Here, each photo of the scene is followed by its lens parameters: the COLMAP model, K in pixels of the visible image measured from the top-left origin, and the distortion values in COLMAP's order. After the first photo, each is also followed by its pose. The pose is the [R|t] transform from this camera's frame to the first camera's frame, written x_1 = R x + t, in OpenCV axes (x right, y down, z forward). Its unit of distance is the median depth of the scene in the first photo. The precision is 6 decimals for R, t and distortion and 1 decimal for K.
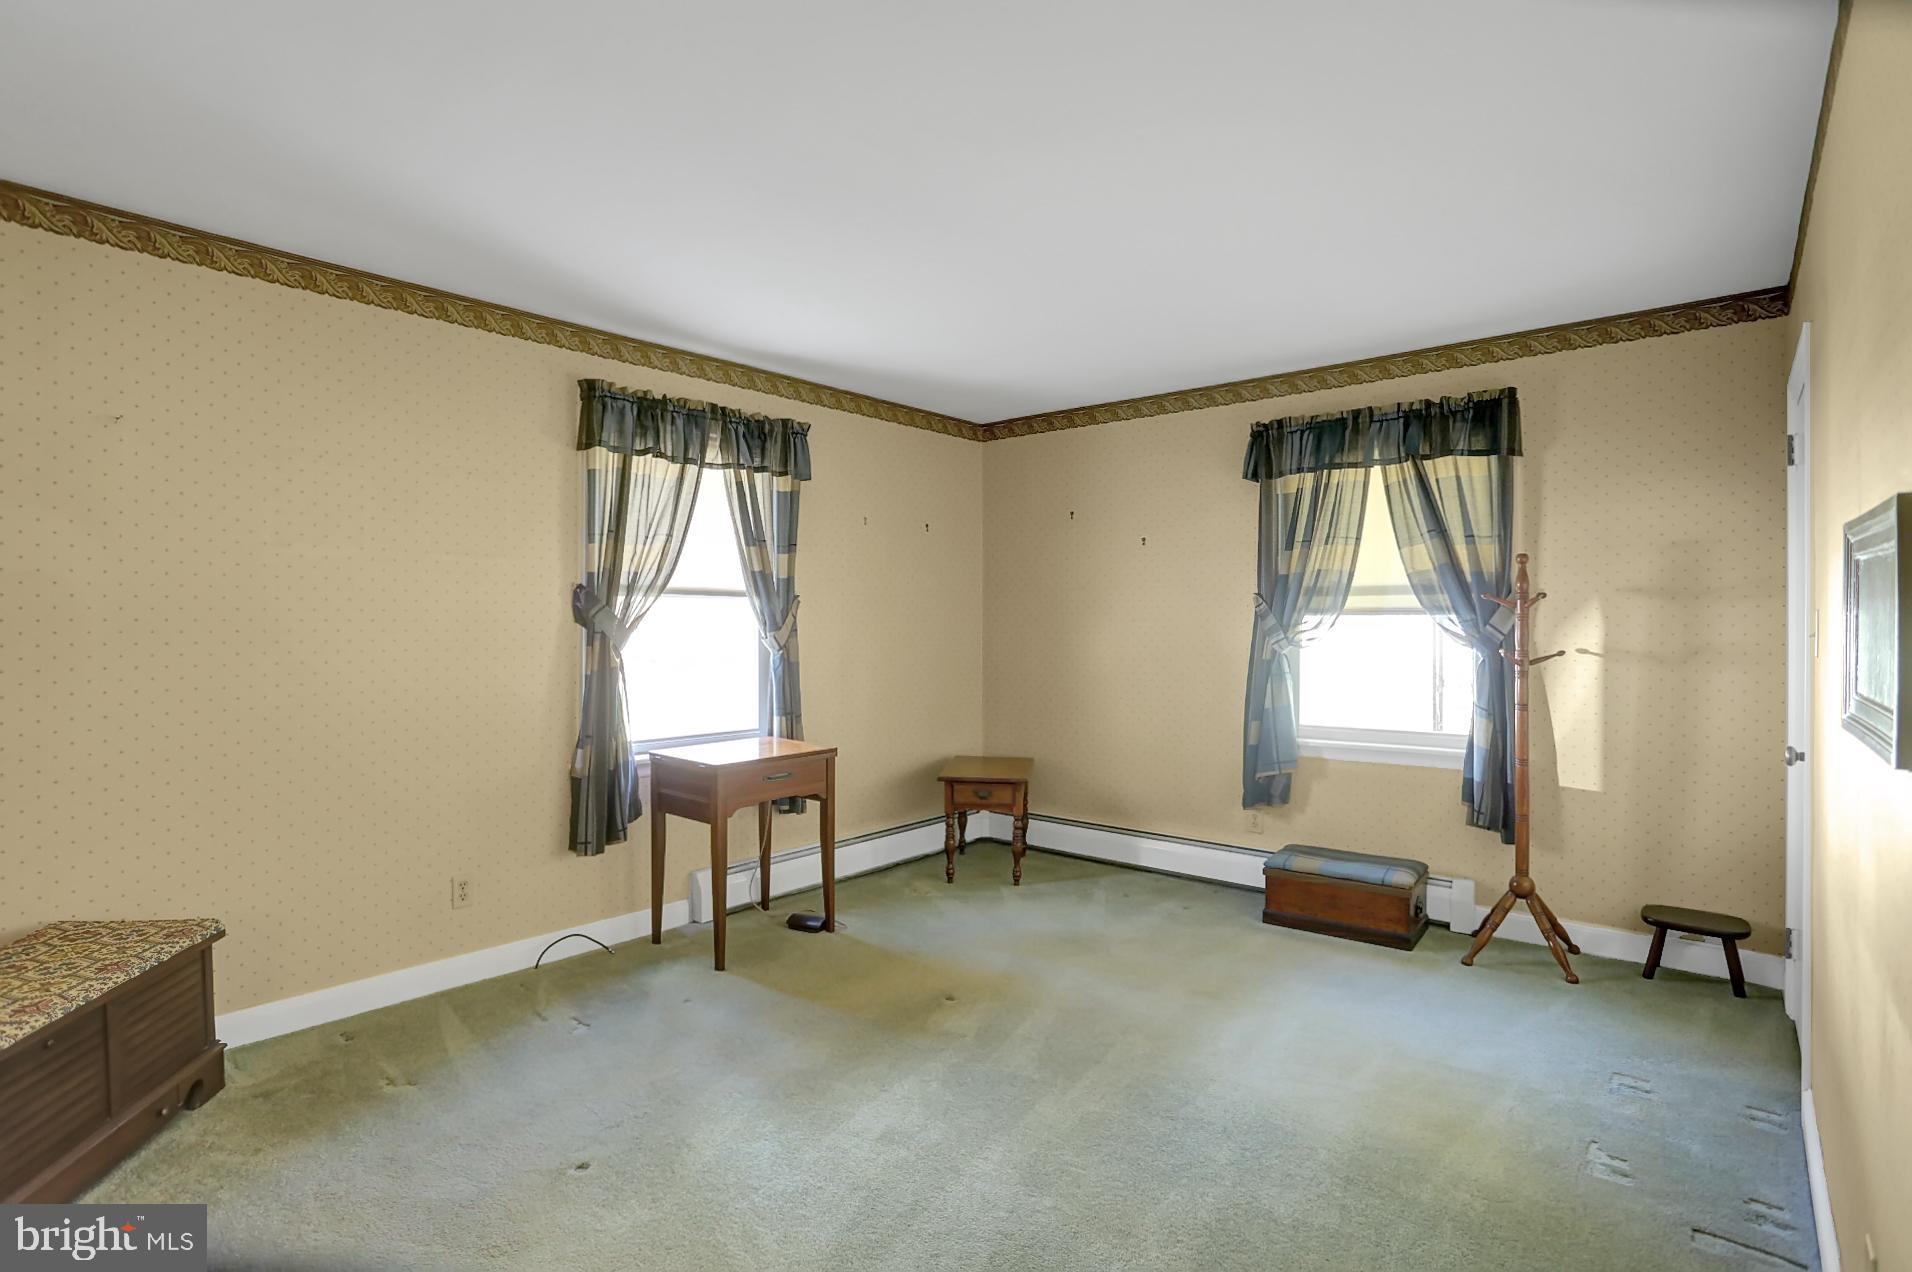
lens RADIAL K [[944.0, 0, 948.6], [0, 944.0, 612.3], [0, 0, 1]] dist [-0.075656, 0.032353]
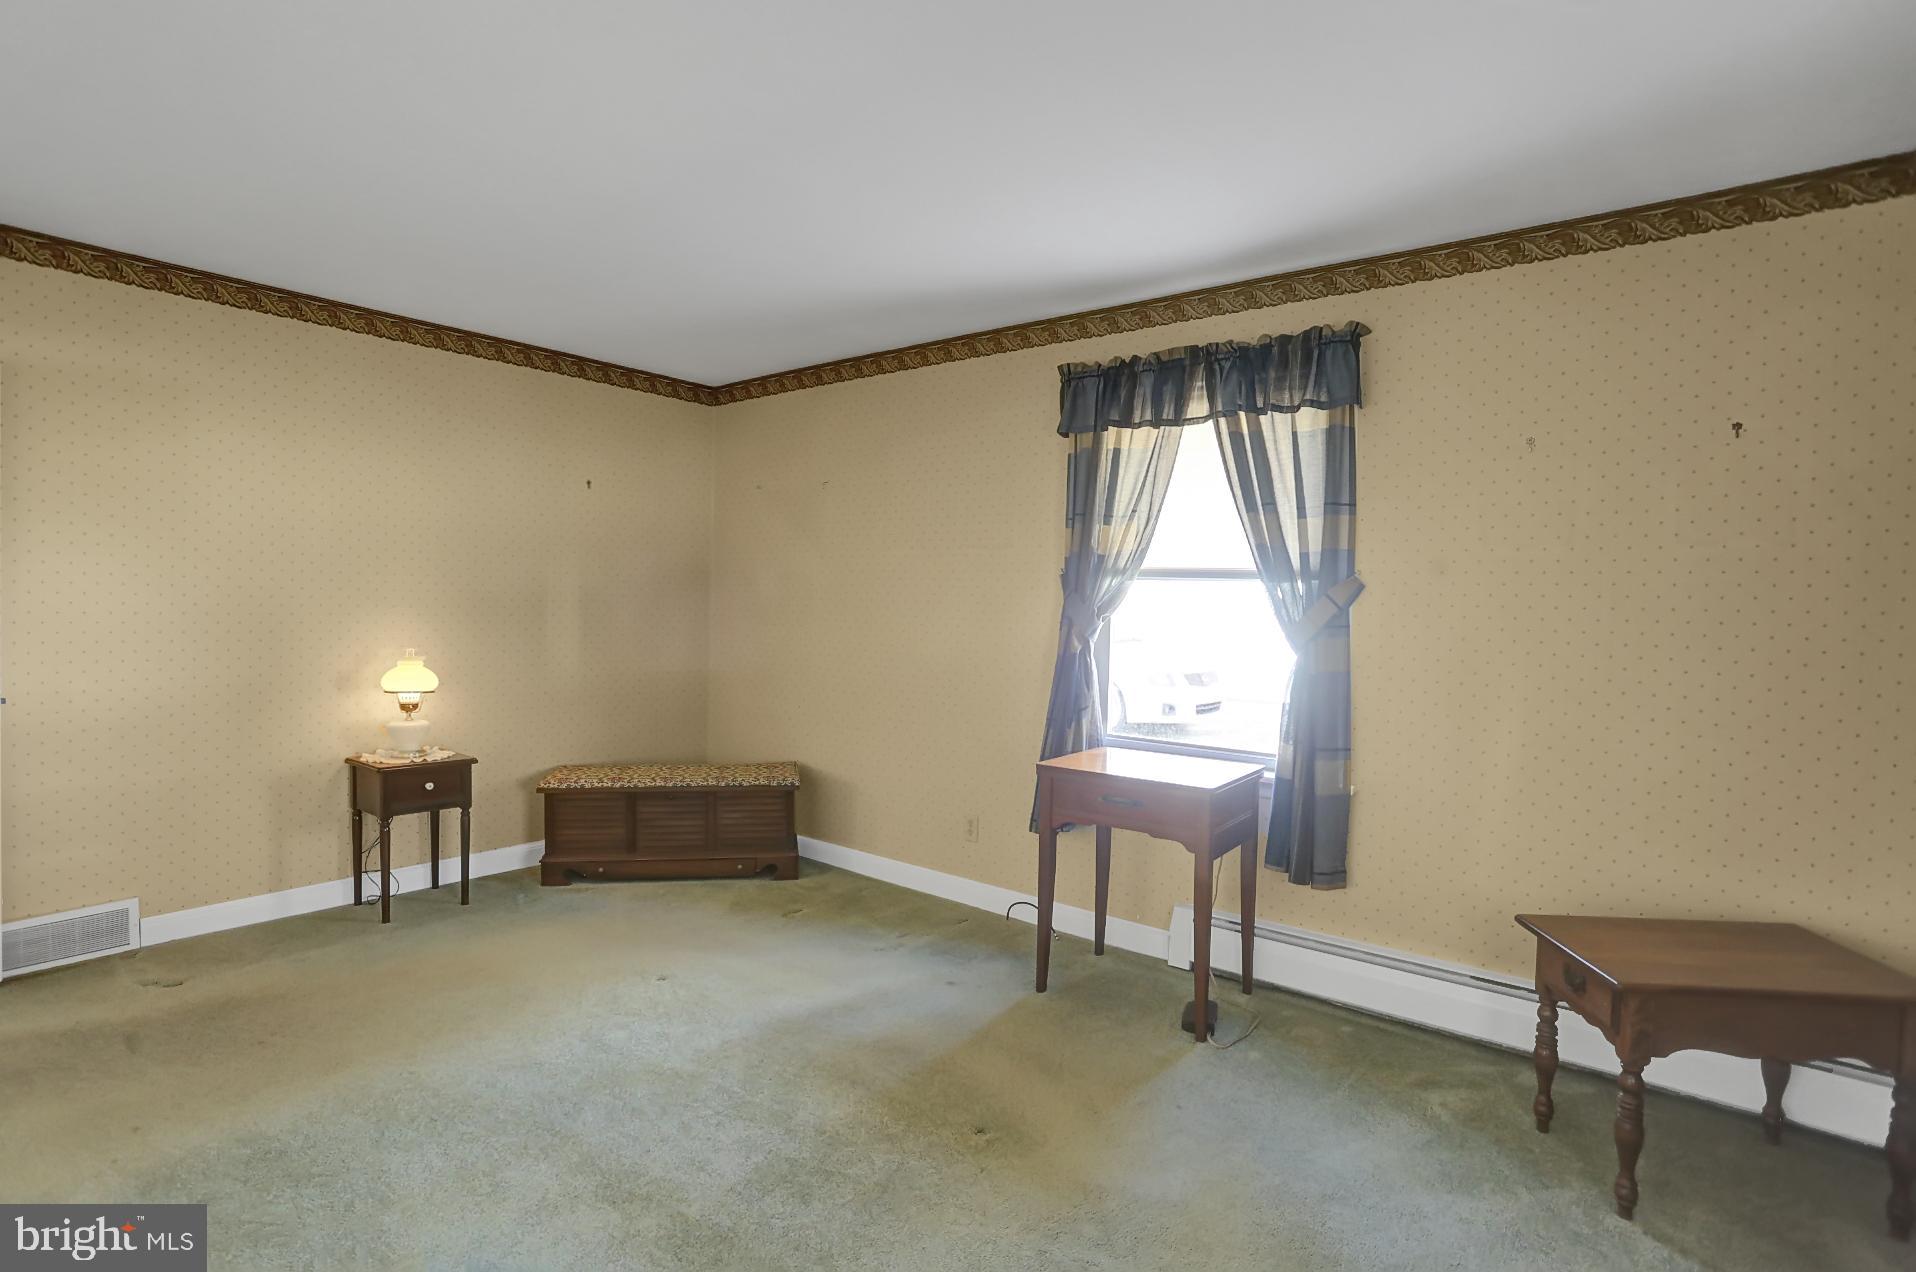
lens RADIAL K [[945.9, 0, 950.6], [0, 945.9, 612.3], [0, 0, 1]] dist [-0.075656, 0.032353]
pose [[0.016552, 0.018045, -0.999700, 0.582213], [-0.010957, 0.999780, 0.017865, -0.001039], [0.999803, 0.010658, 0.016746, 0.790807]]
